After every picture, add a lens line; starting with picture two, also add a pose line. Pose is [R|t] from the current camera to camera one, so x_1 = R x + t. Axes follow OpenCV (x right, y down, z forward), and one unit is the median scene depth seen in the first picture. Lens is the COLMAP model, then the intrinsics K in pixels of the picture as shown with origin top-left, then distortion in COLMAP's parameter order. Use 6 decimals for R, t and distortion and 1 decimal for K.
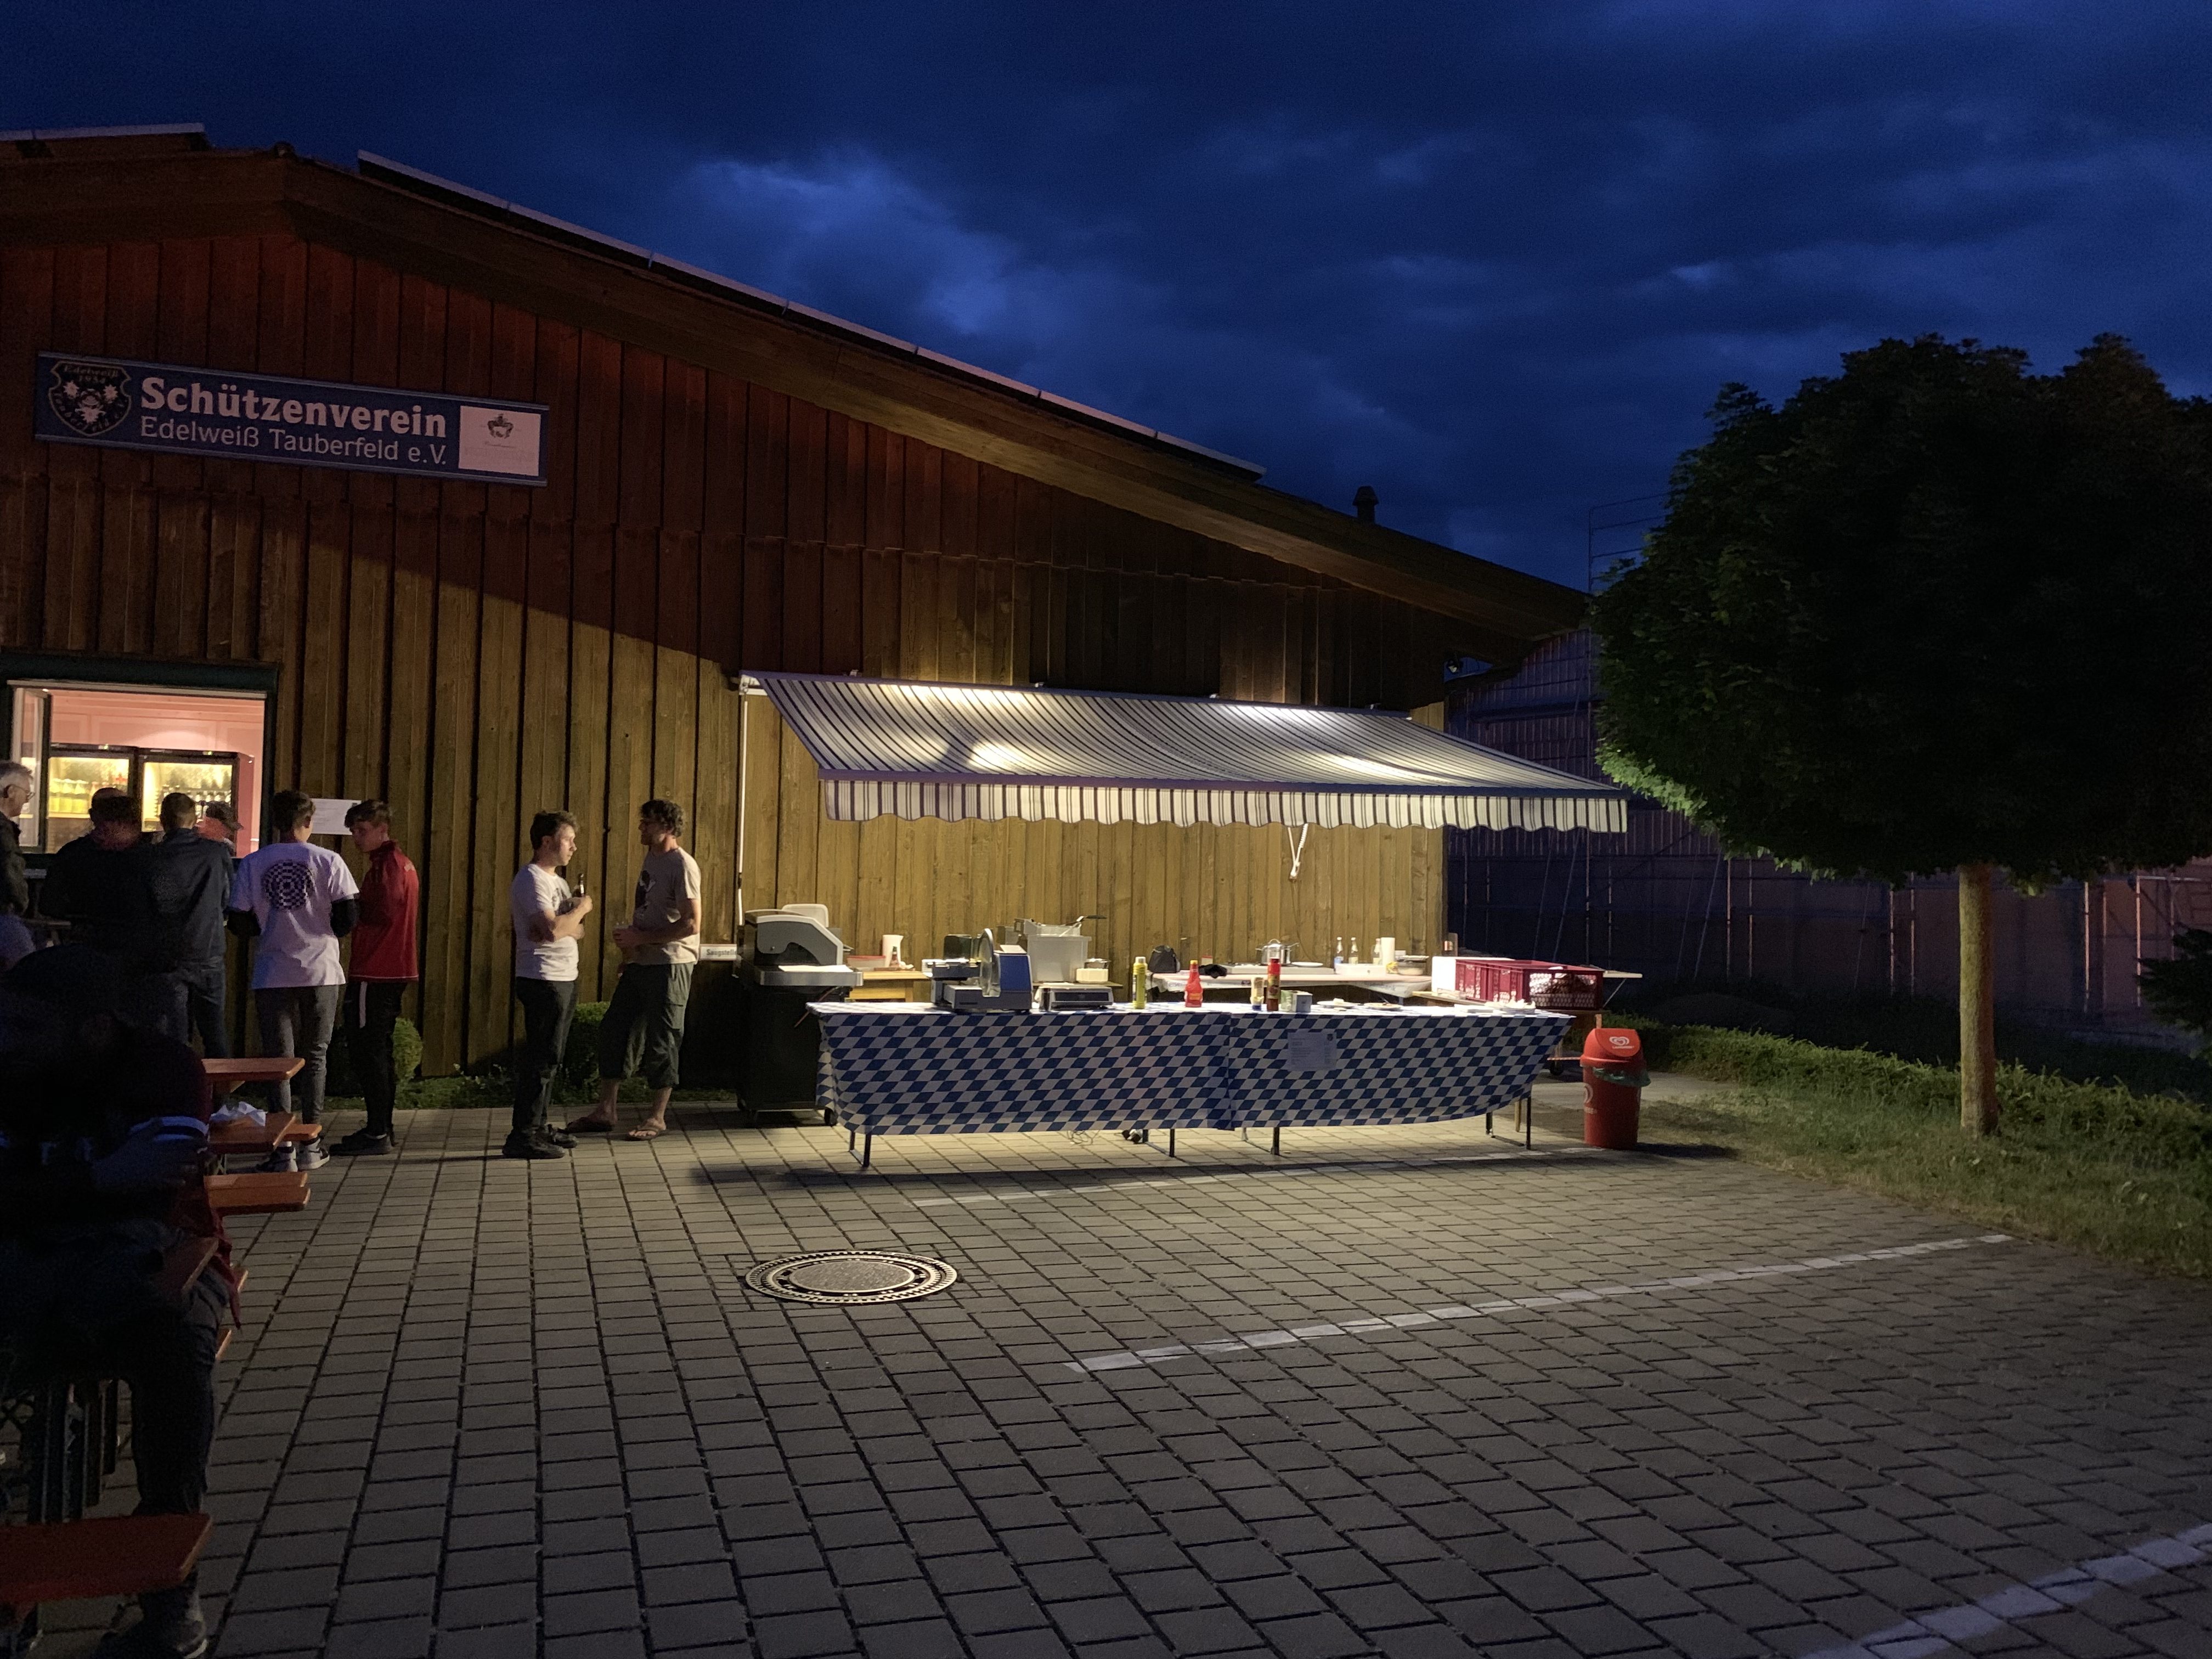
lens RADIAL K [[1694.9, 0, 1103.0], [0, 1694.9, 723.3], [0, 0, 1]] dist [0.047124, -0.054395]
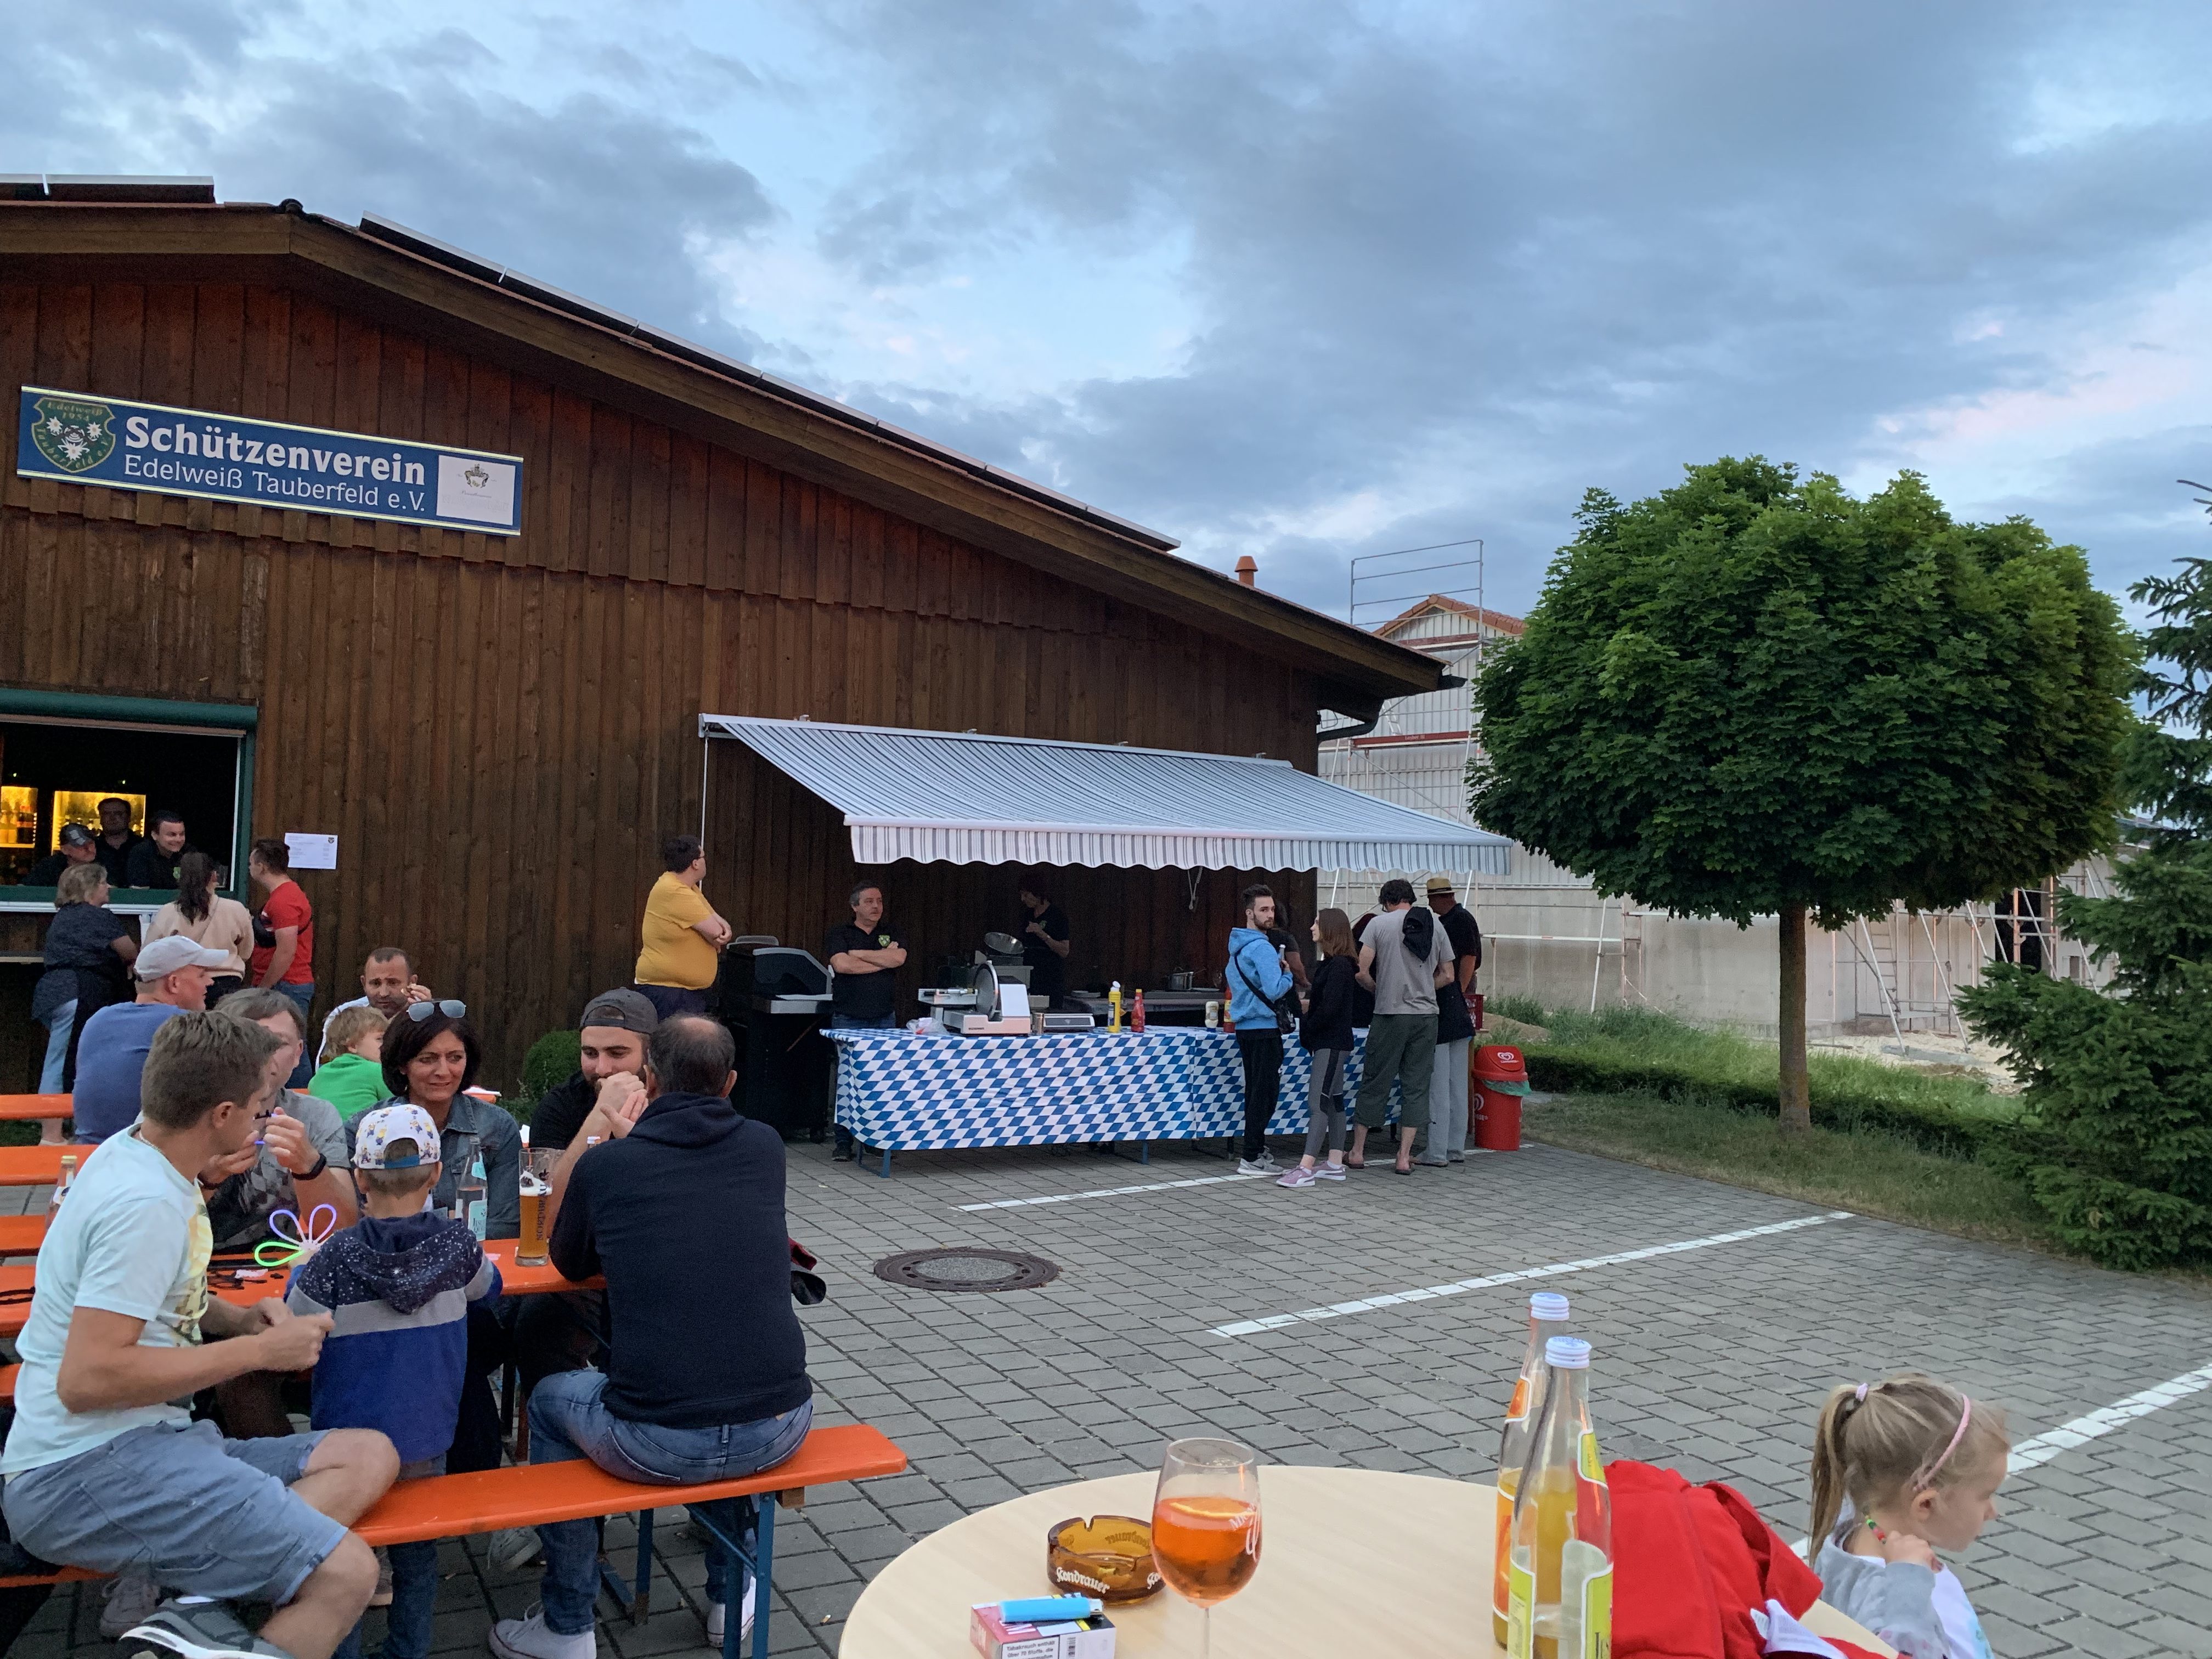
lens RADIAL K [[1694.9, 0, 1097.0], [0, 1694.9, 719.4], [0, 0, 1]] dist [0.047124, -0.054395]
pose [[0.986169, 0.020900, 0.164421, -0.156178], [-0.018467, 0.999696, -0.016312, -0.016895], [-0.164712, 0.013050, 0.986255, -0.088800]]
